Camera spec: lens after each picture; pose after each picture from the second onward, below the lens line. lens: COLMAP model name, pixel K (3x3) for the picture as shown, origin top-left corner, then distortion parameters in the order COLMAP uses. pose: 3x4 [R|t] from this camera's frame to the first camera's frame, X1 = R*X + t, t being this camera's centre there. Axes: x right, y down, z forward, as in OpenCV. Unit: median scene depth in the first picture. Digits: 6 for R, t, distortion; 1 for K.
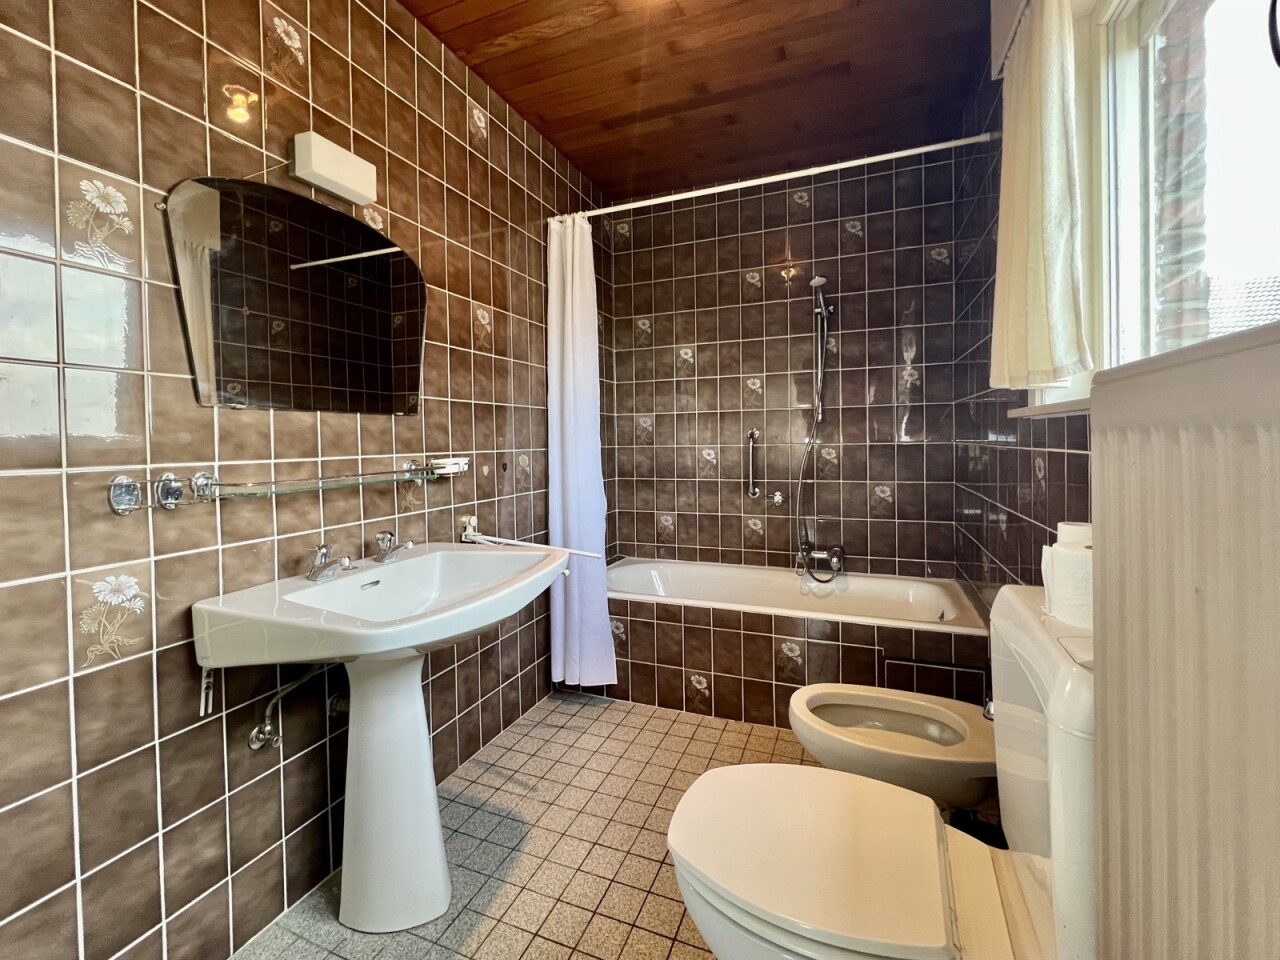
lens RADIAL K [[515.3, 0, 653.0], [0, 515.3, 448.2], [0, 0, 1]] dist [0.000485, 0.000388]
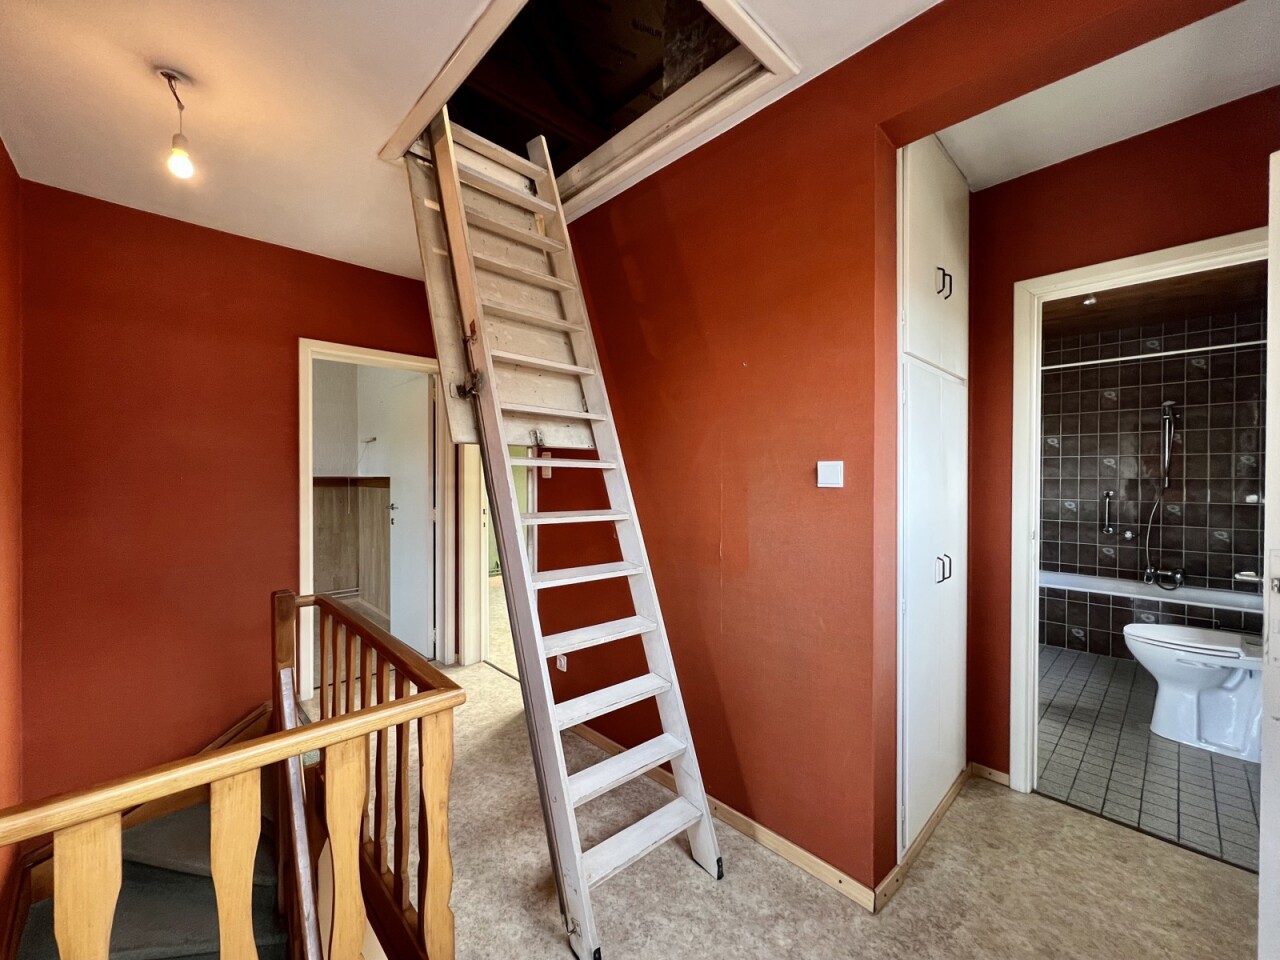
lens RADIAL K [[515.3, 0, 640.6], [0, 515.3, 480.5], [0, 0, 1]] dist [0.000485, 0.000388]
pose [[0.909177, 0.019356, -0.415960, -0.454800], [-0.021606, 0.999766, -0.000702, -0.036080], [0.415849, 0.009626, 0.909383, -1.039145]]
